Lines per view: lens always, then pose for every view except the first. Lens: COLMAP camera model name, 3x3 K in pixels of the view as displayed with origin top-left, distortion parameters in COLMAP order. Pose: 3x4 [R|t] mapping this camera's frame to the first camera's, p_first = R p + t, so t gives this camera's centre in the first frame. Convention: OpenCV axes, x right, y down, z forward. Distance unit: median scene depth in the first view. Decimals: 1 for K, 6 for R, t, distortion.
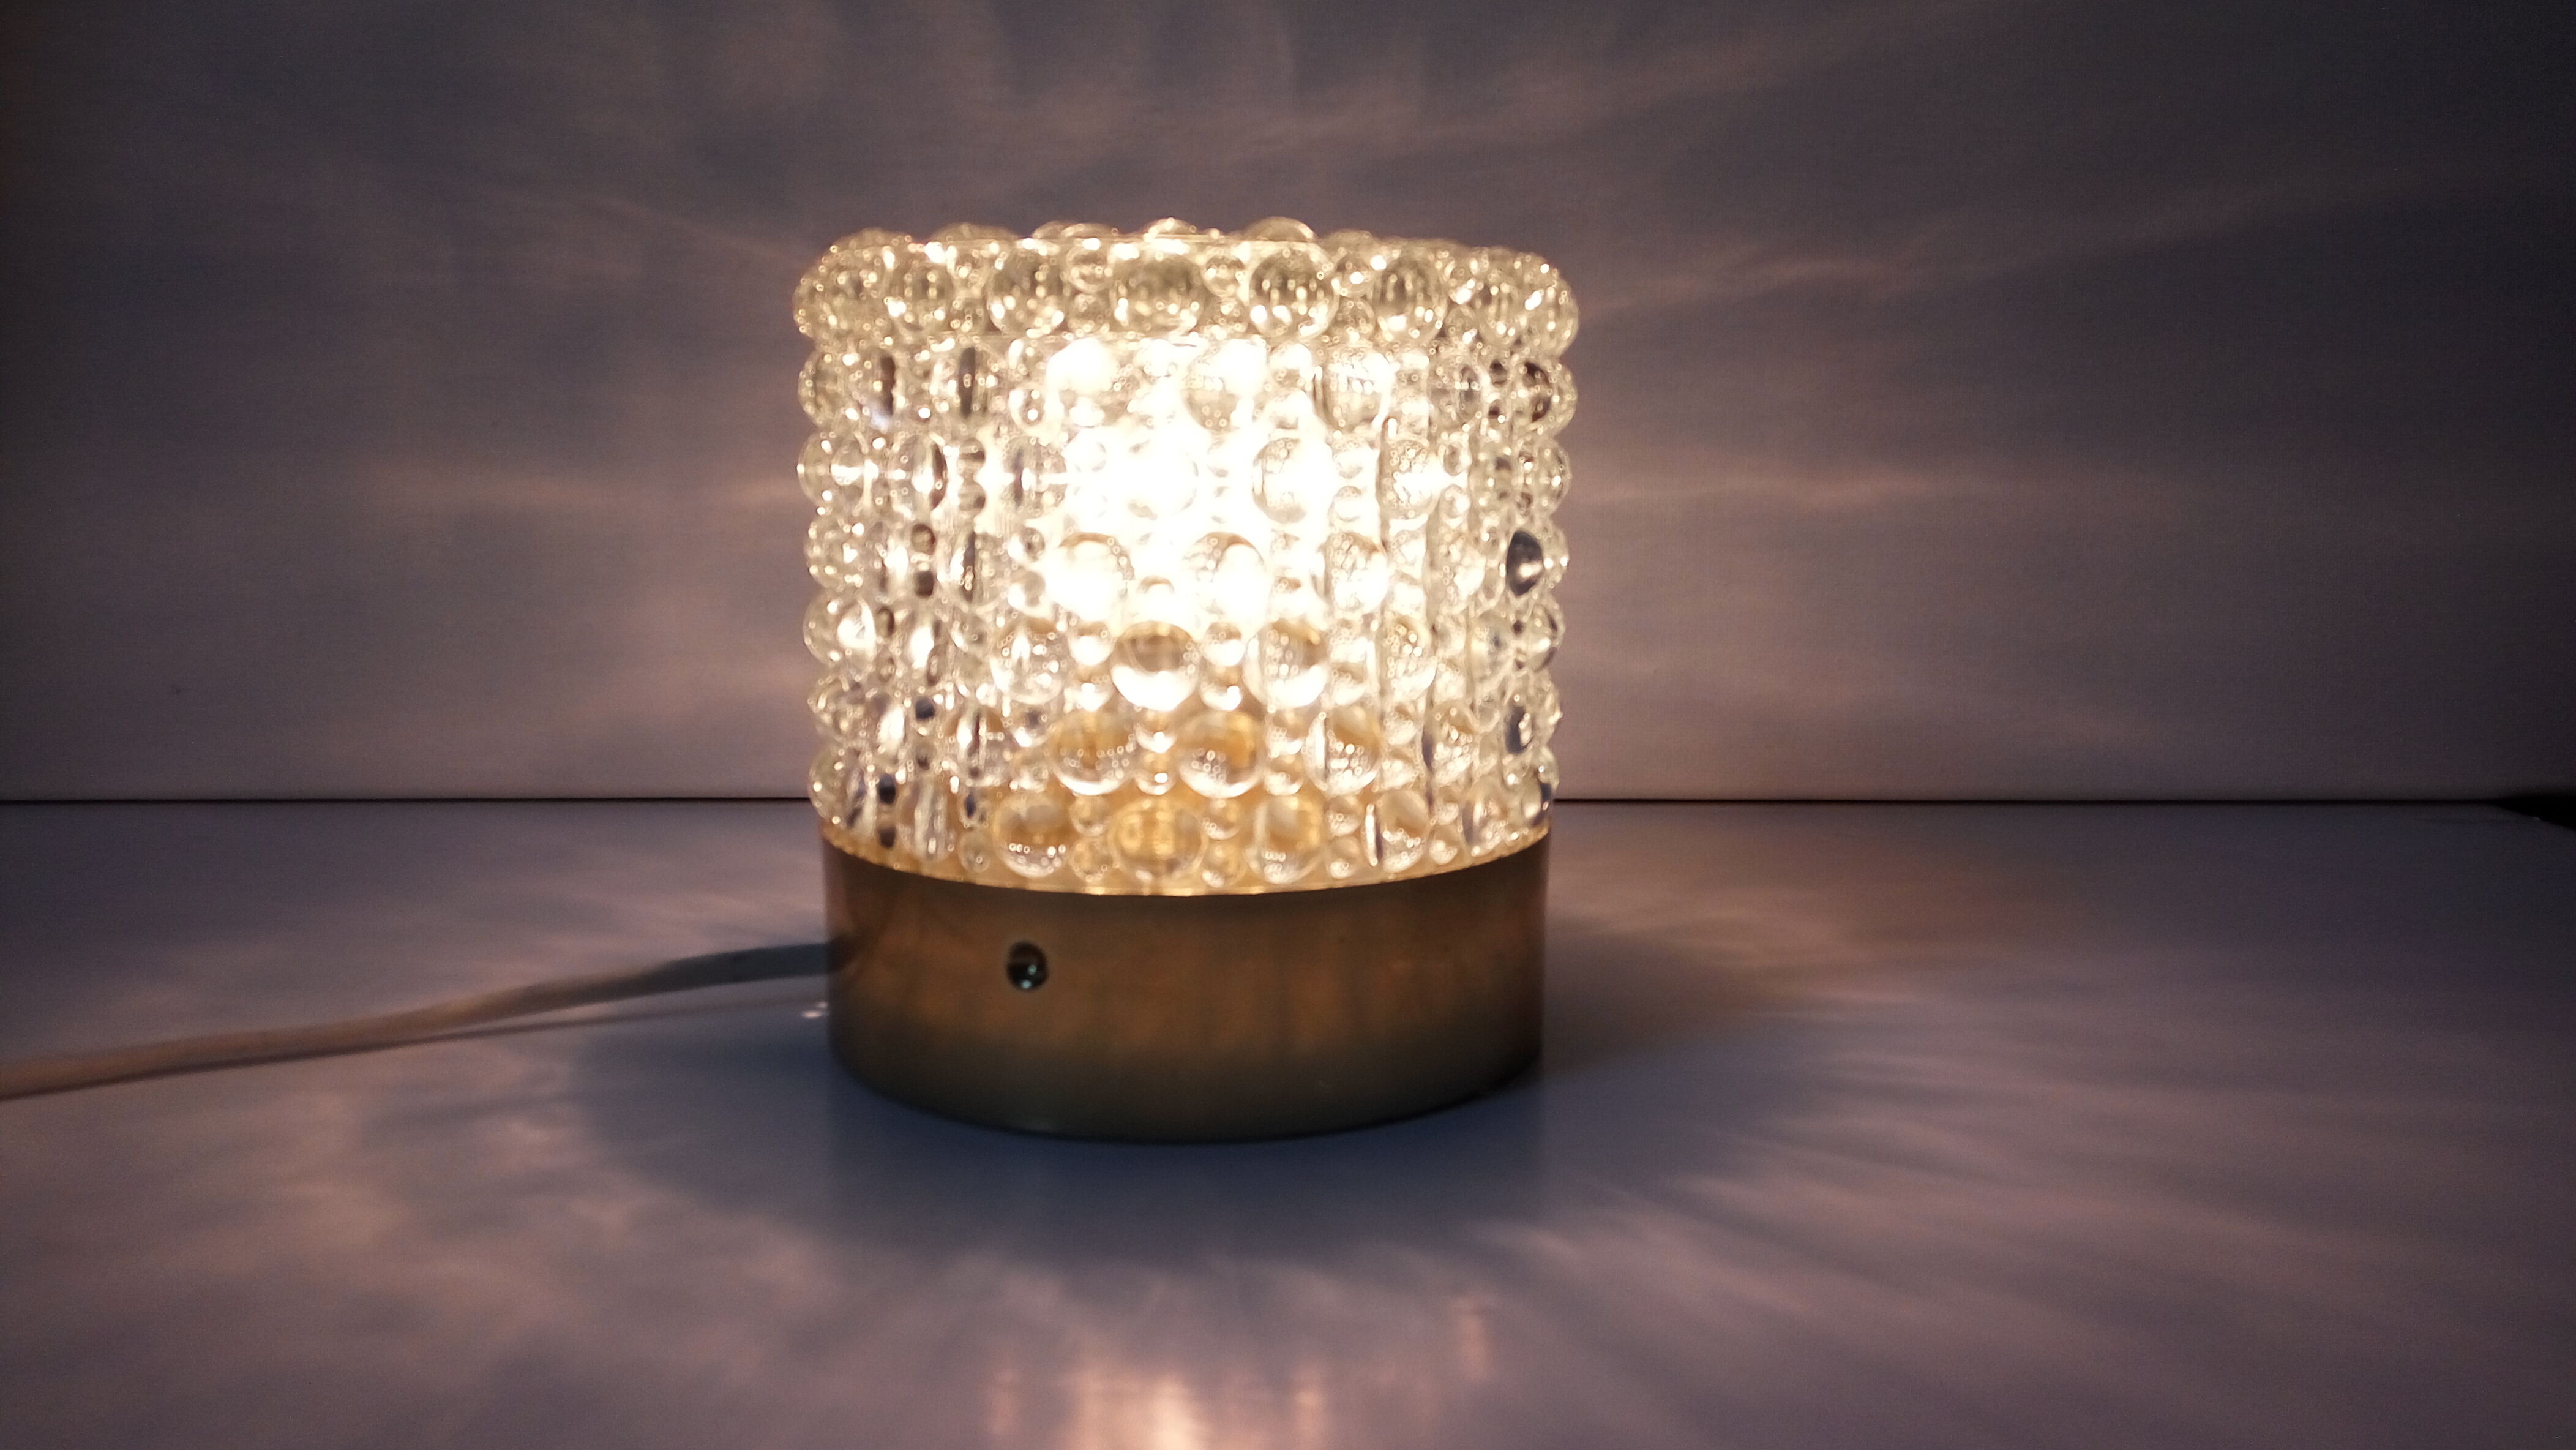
lens RADIAL K [[2017.6, 0, 1288.0], [0, 2017.6, 725.0], [0, 0, 1]] dist [0.006936, -0.003493]
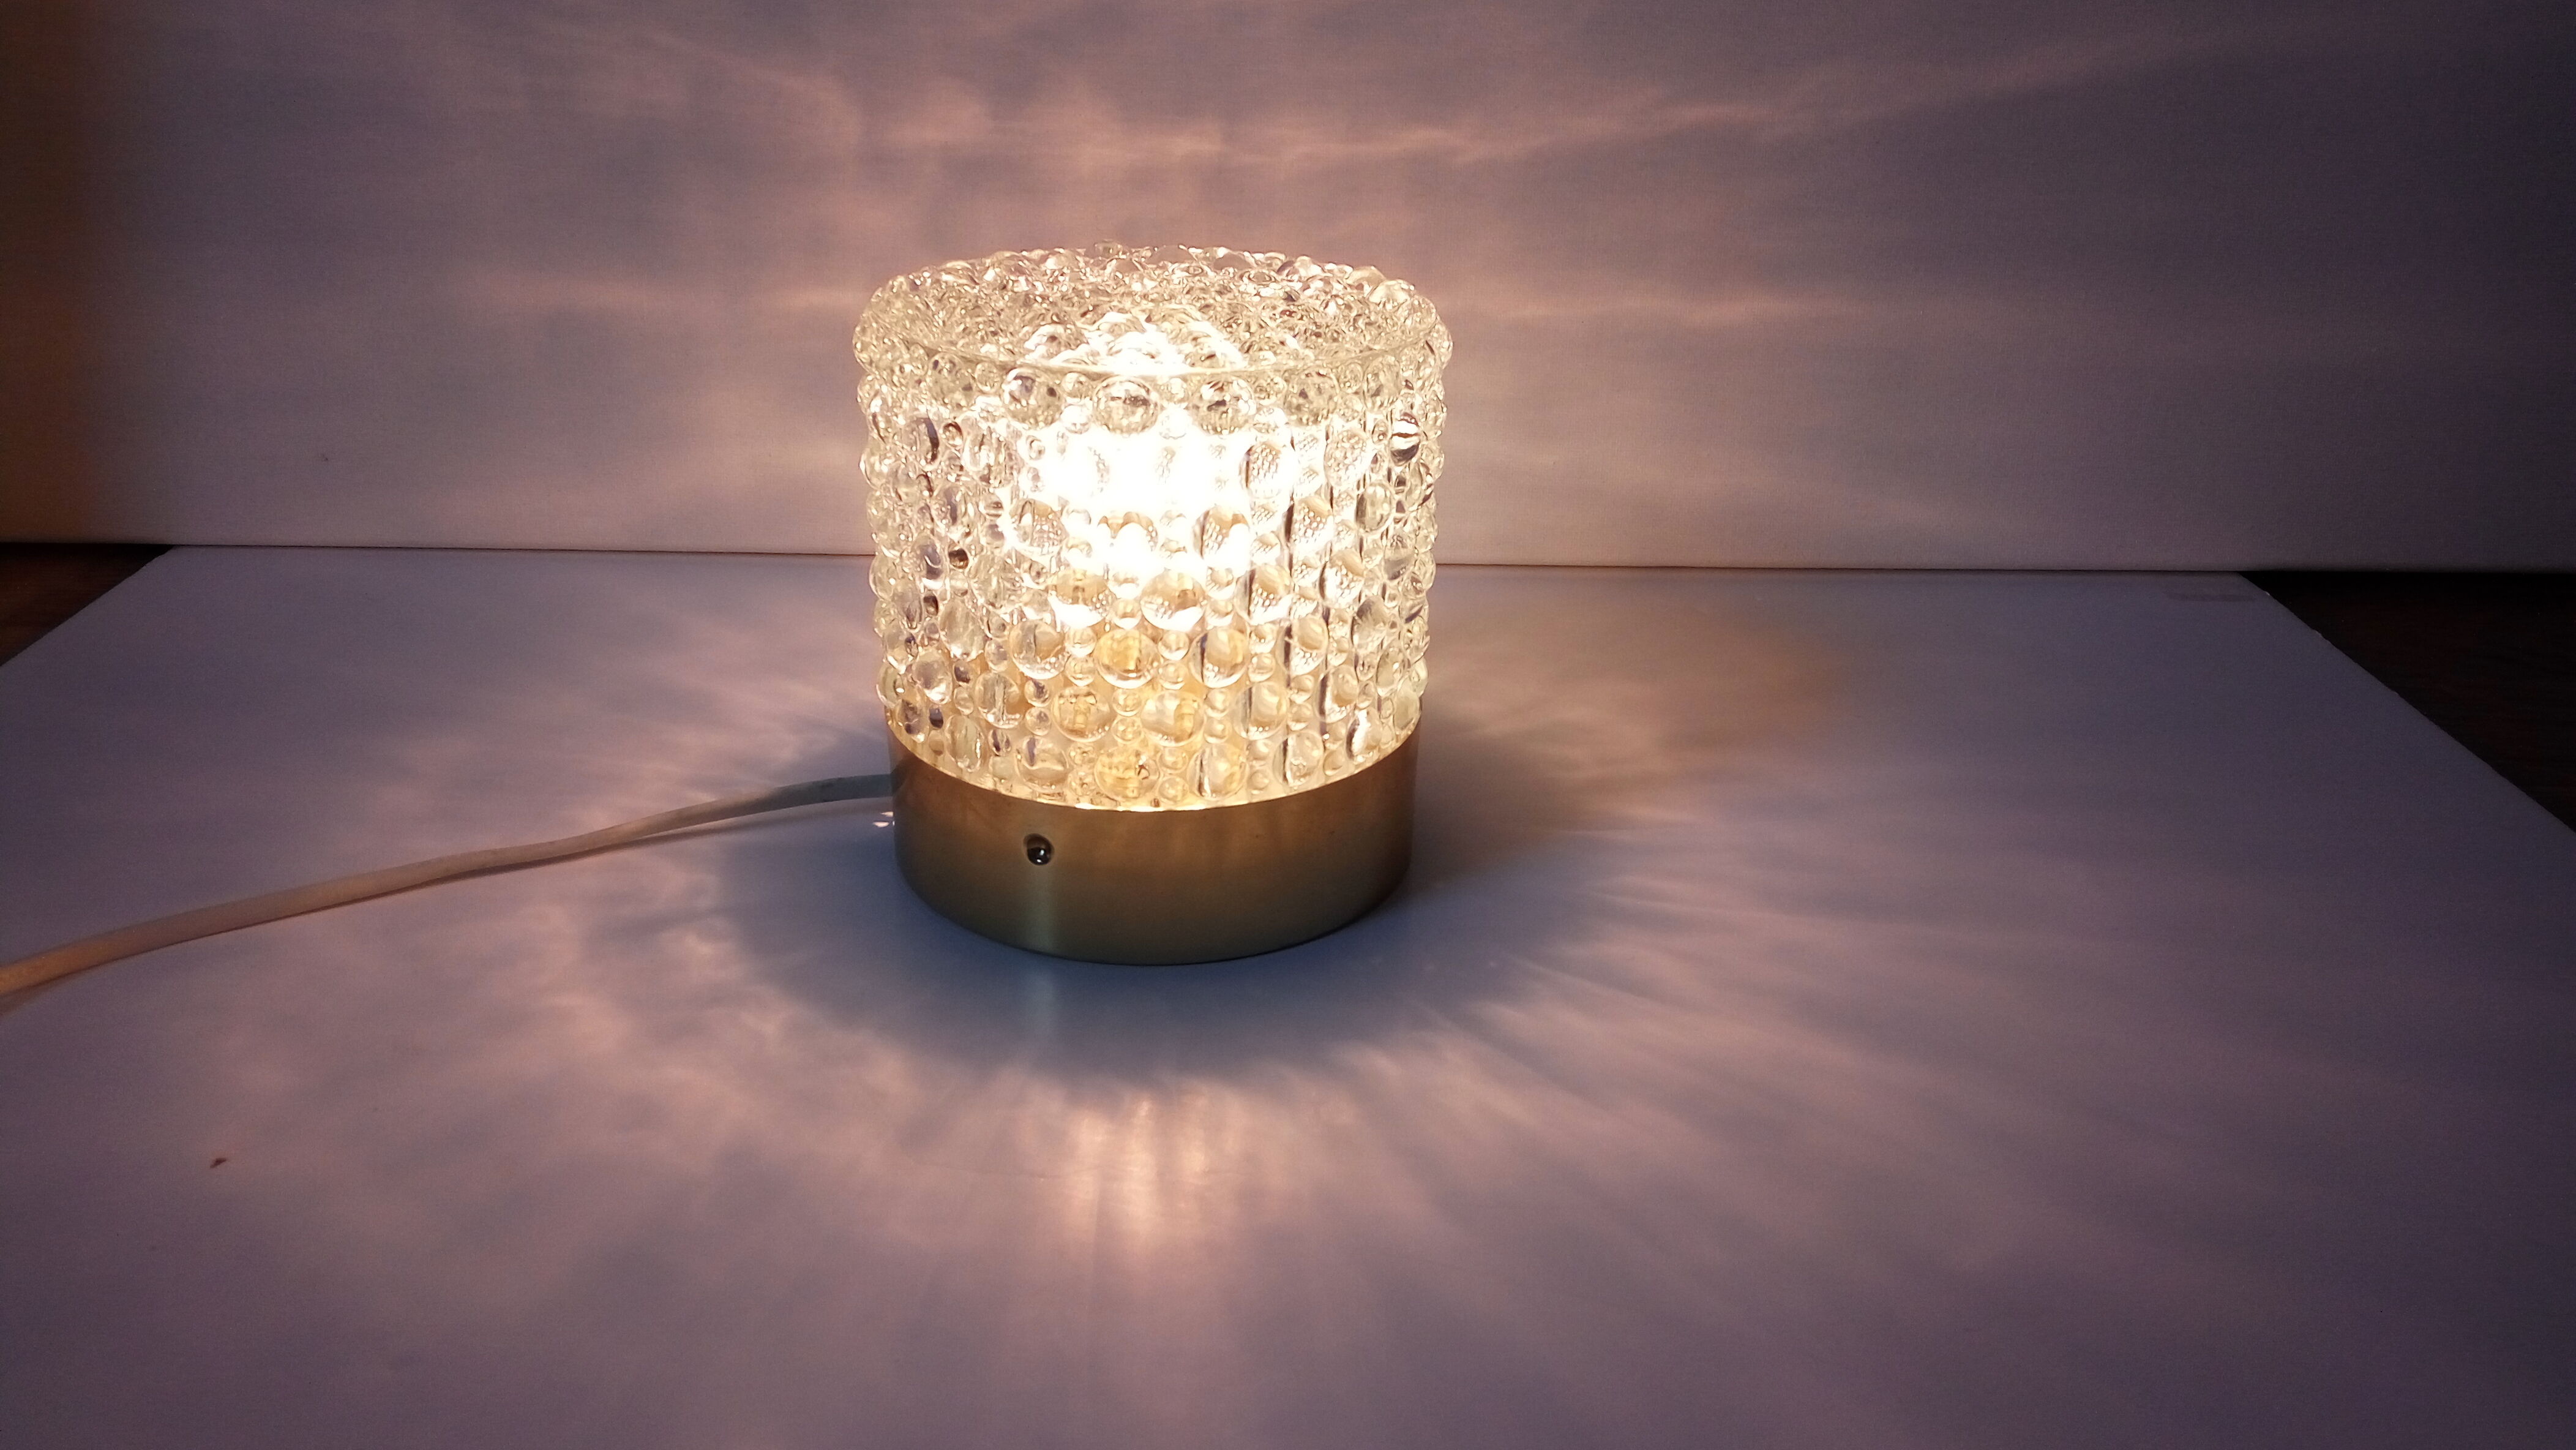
lens RADIAL K [[2017.6, 0, 1288.0], [0, 2017.6, 725.0], [0, 0, 1]] dist [0.006936, -0.003493]
pose [[0.999897, 0.014363, 0.000092, 0.038395], [-0.013889, 0.965168, 0.261263, -0.280160], [0.003664, -0.261238, 0.965268, -0.299705]]
